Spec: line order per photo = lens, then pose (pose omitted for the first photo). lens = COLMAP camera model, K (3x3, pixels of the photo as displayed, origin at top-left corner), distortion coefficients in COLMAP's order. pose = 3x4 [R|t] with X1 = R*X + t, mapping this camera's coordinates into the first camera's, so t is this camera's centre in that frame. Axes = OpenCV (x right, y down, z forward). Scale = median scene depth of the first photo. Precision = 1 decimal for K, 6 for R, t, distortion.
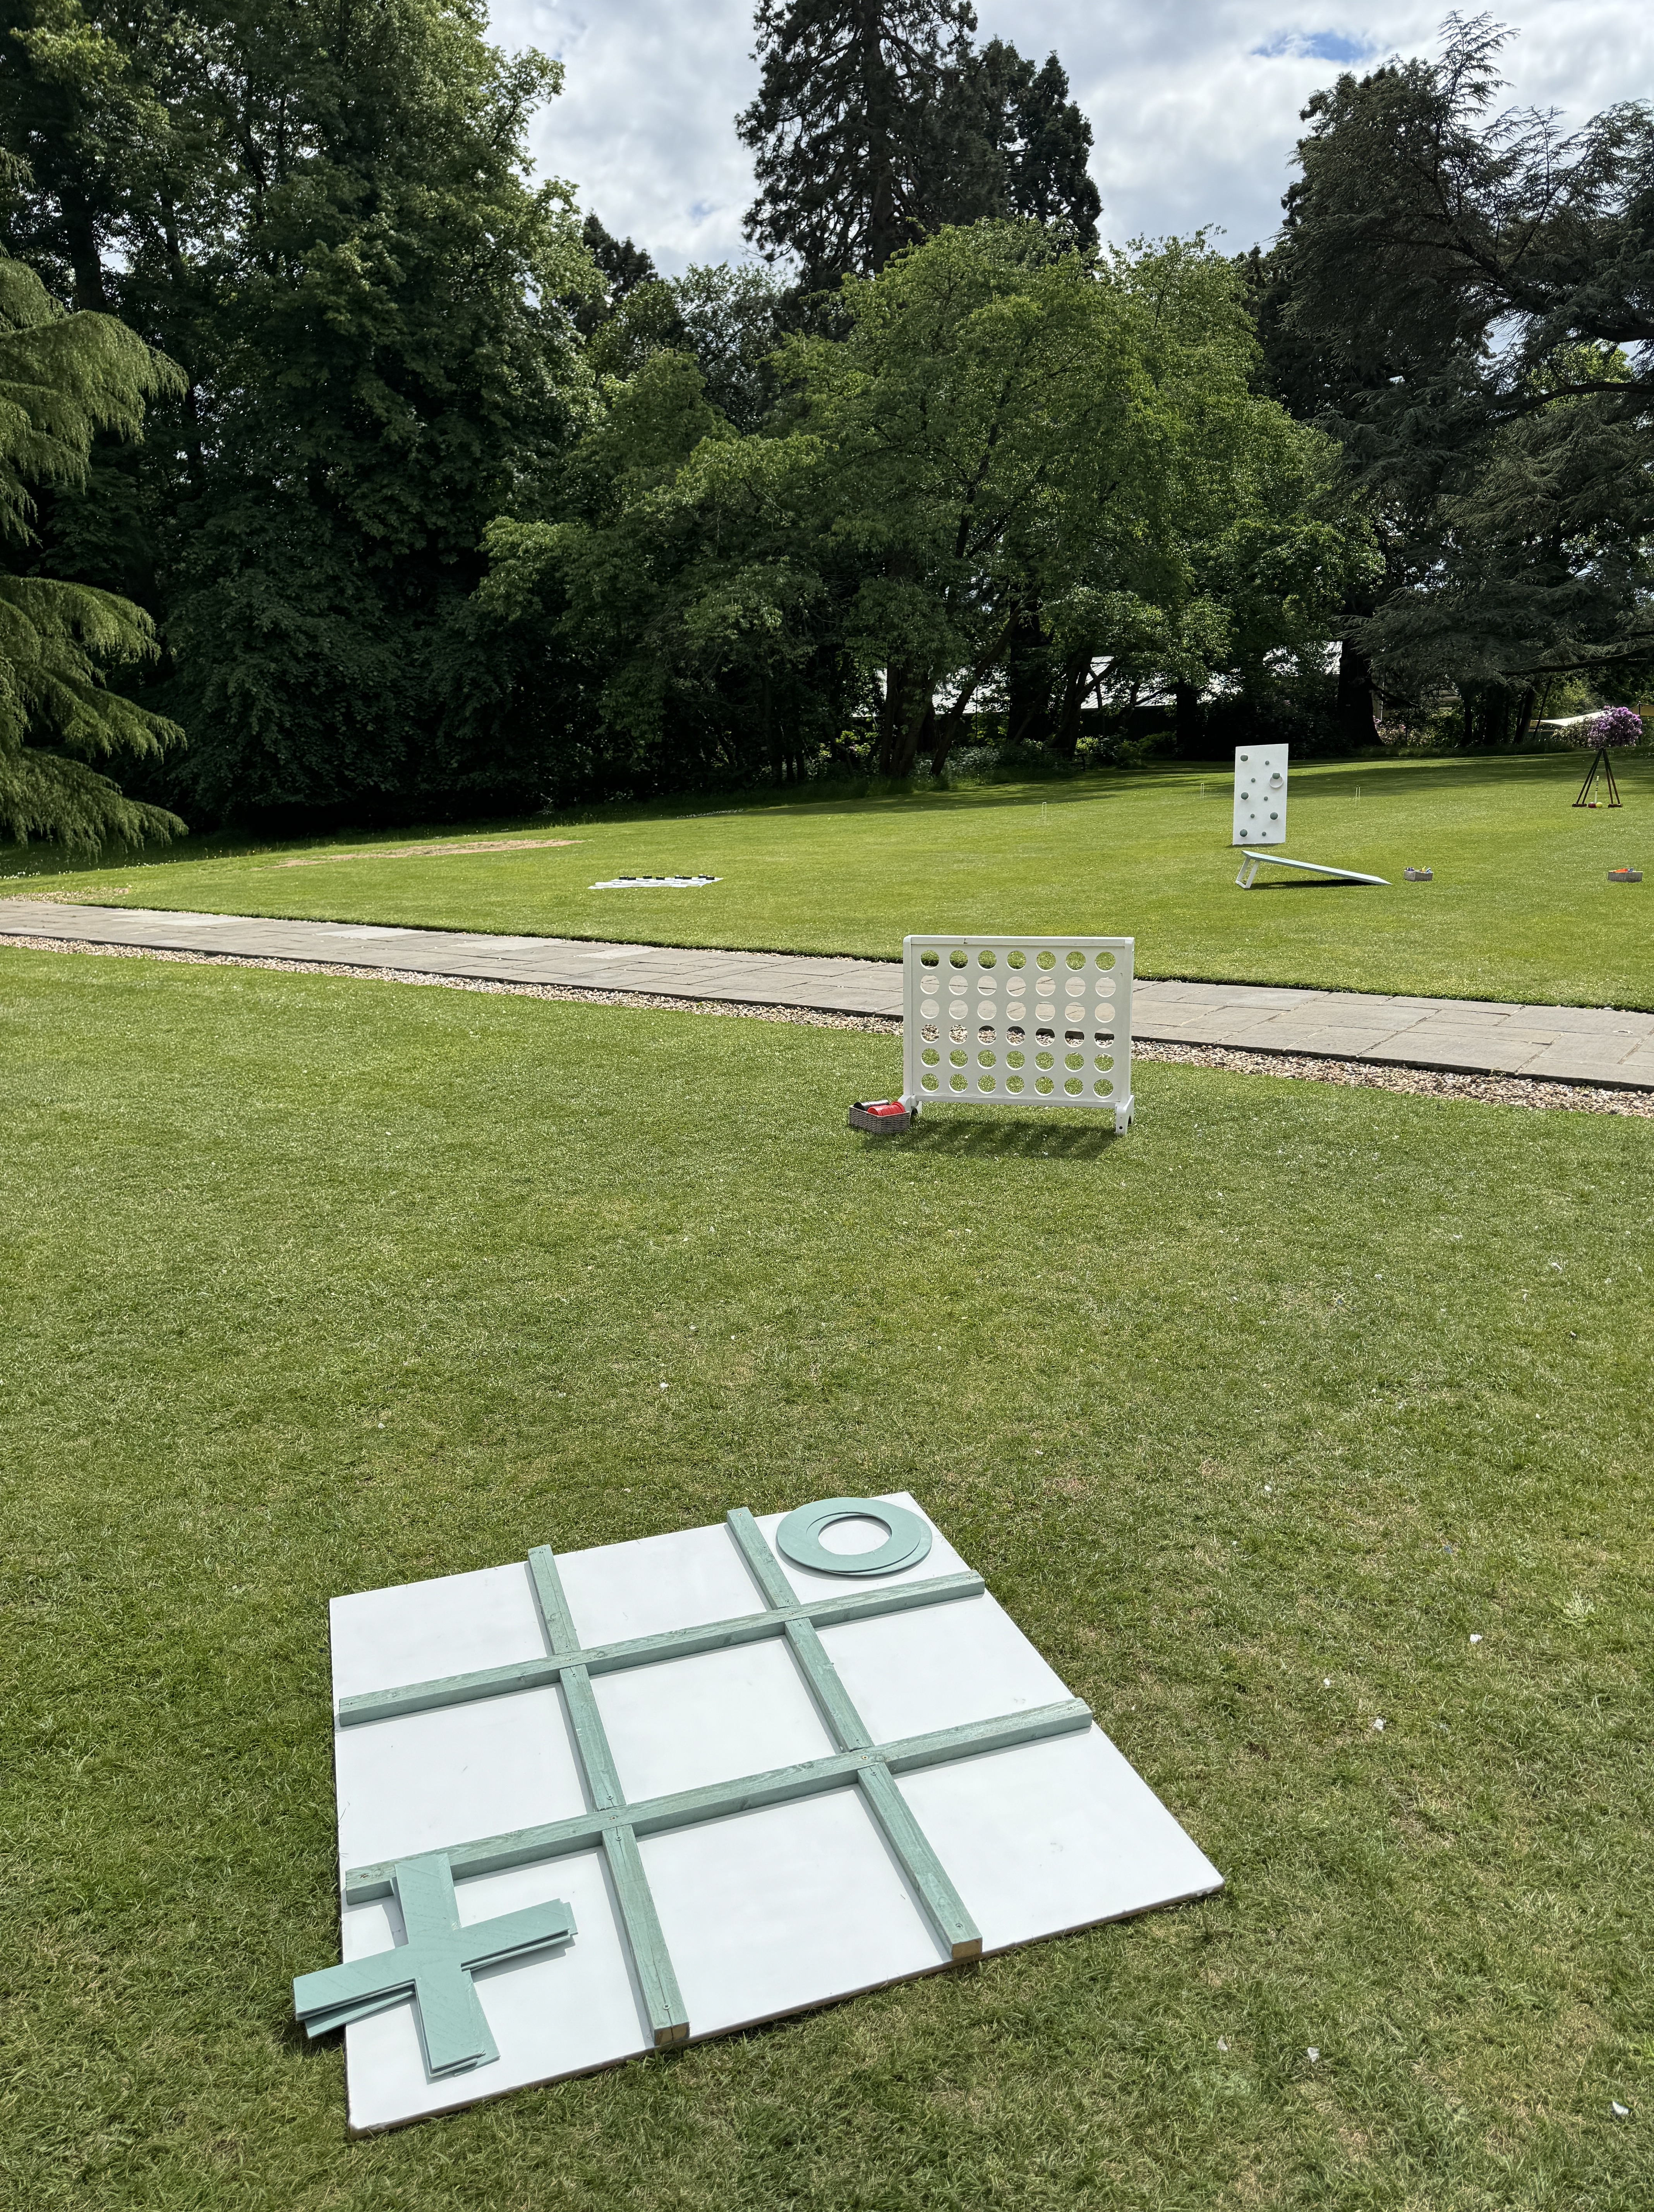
lens RADIAL K [[1537.8, 0, 827.0], [0, 1537.8, 1106.0], [0, 0, 1]] dist [-0.085026, 0.085361]
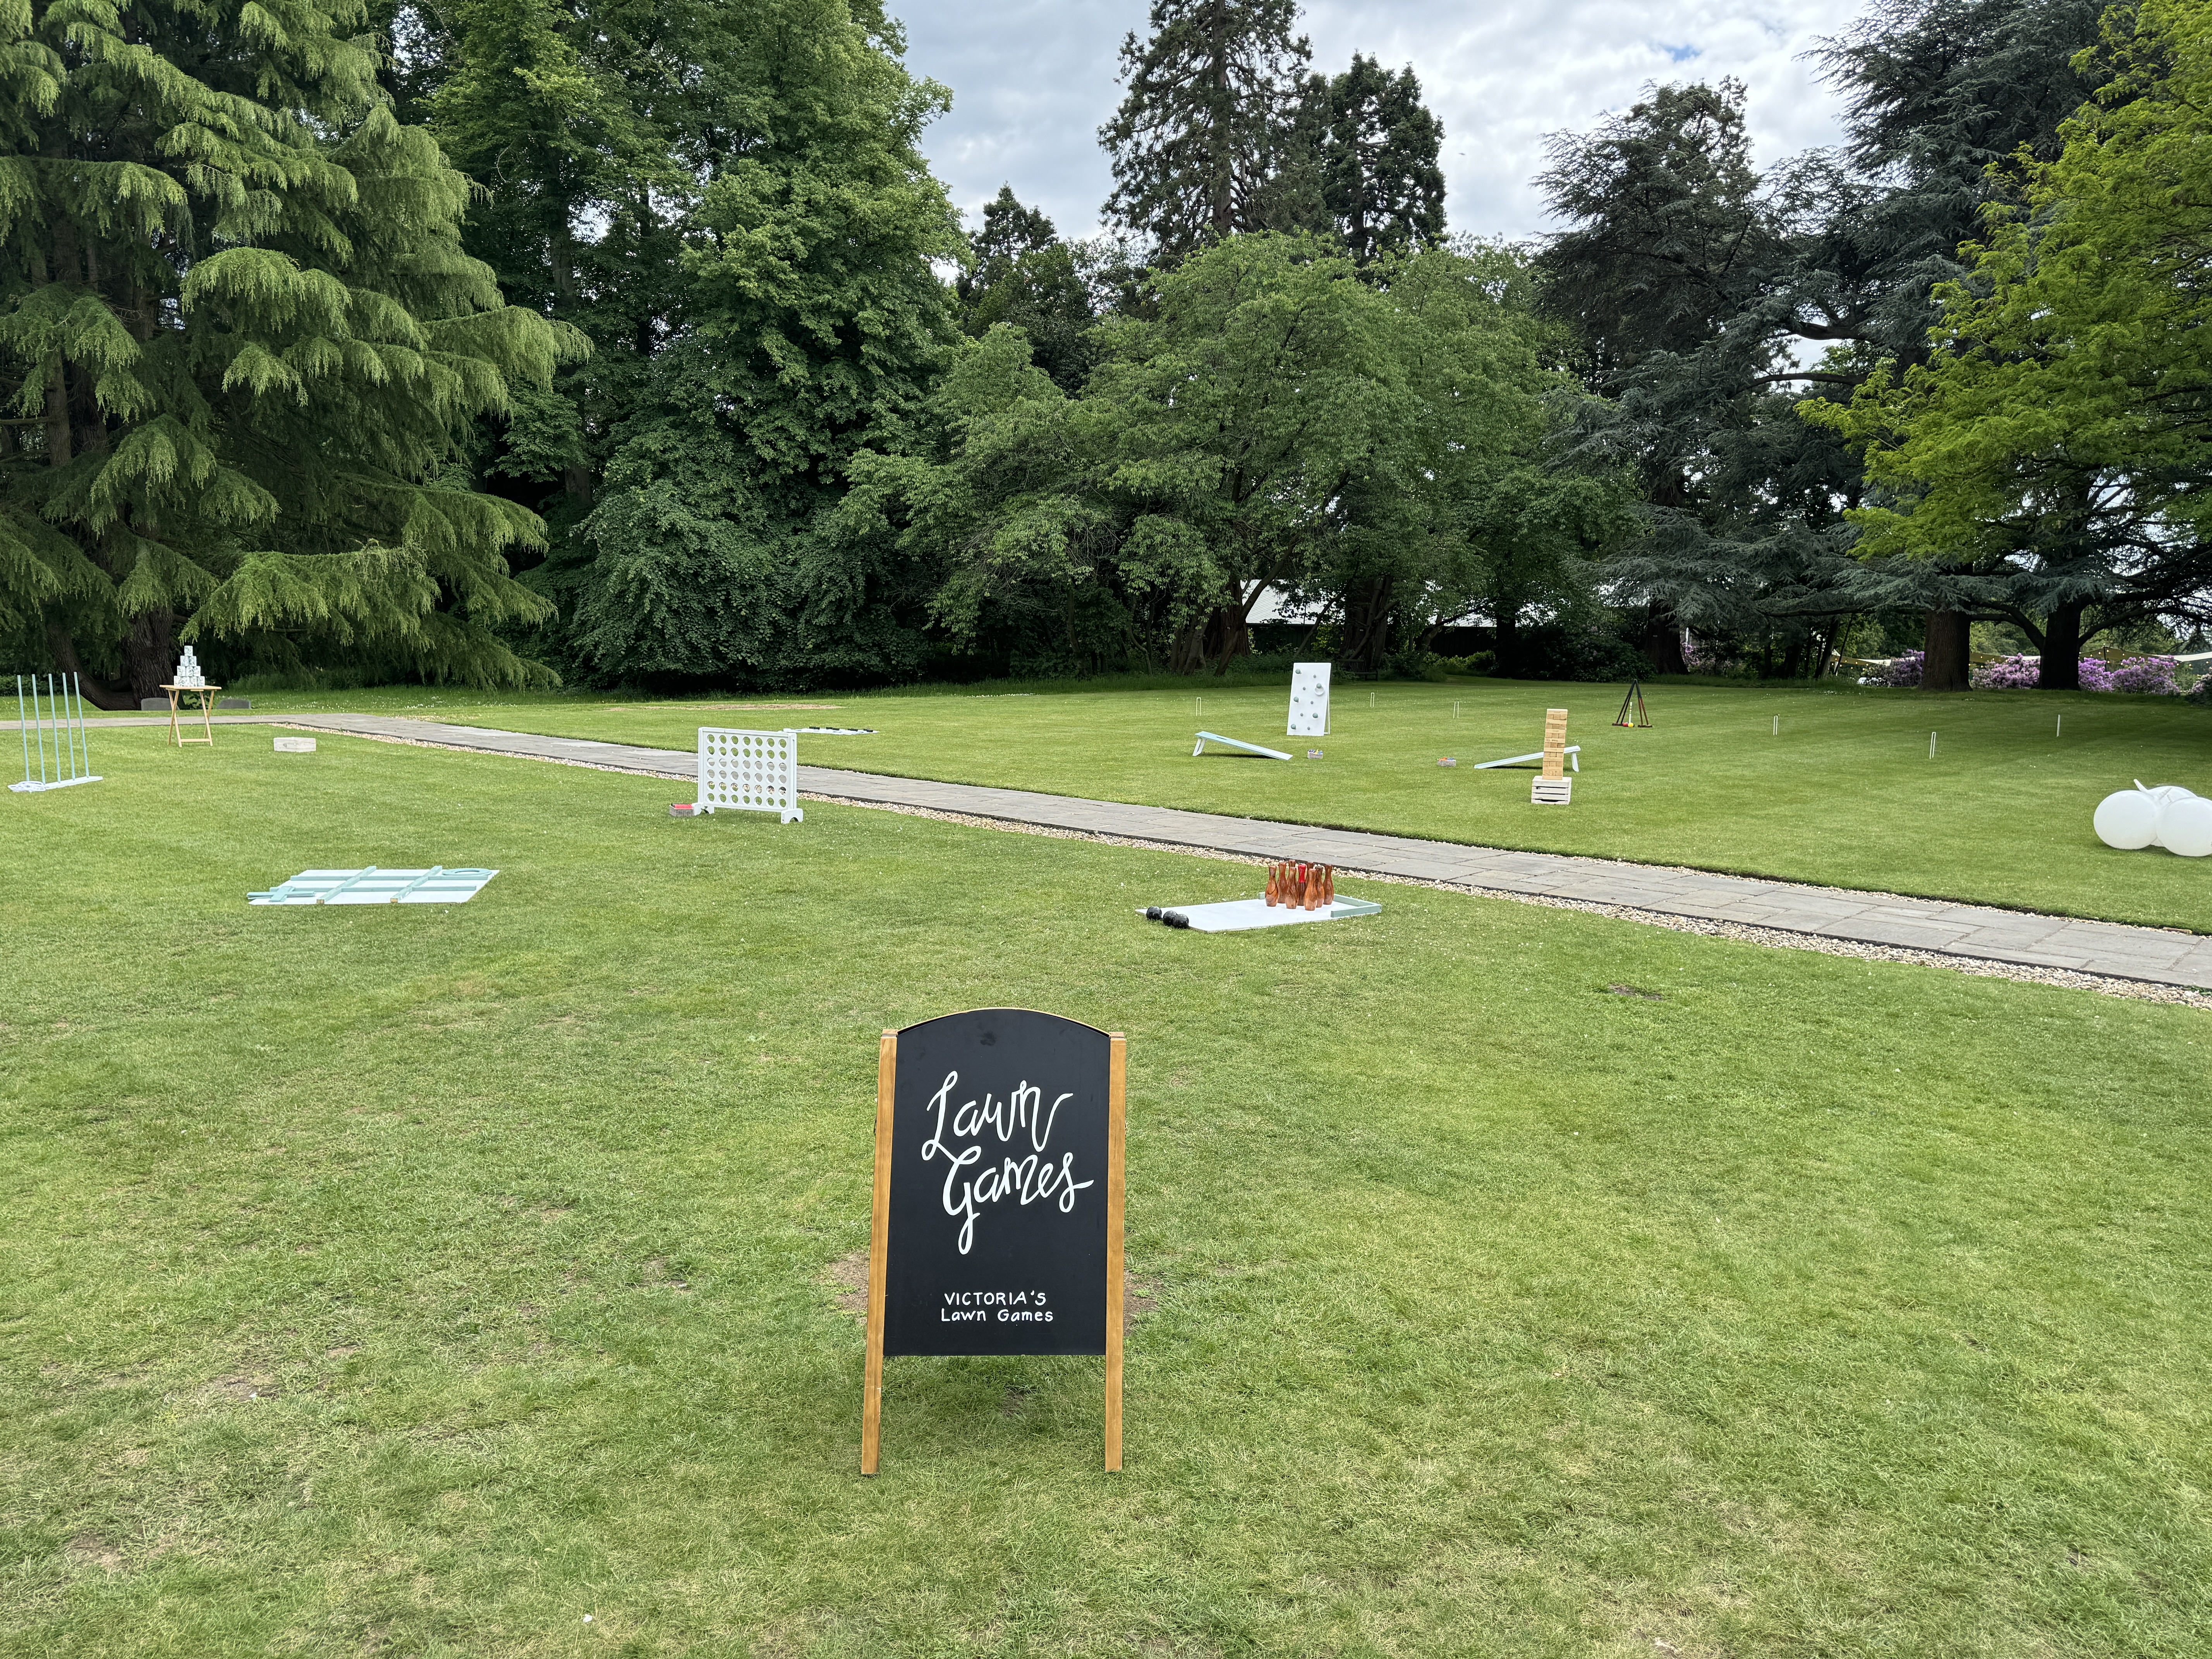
lens RADIAL K [[1492.4, 0, 1106.0], [0, 1492.4, 829.5], [0, 0, 1]] dist [0.002039, 0.000627]
pose [[0.993167, 0.065063, -0.096878, 0.107731], [-0.075258, 0.991557, -0.105600, 0.026079], [0.089189, 0.112169, 0.989678, -0.128469]]
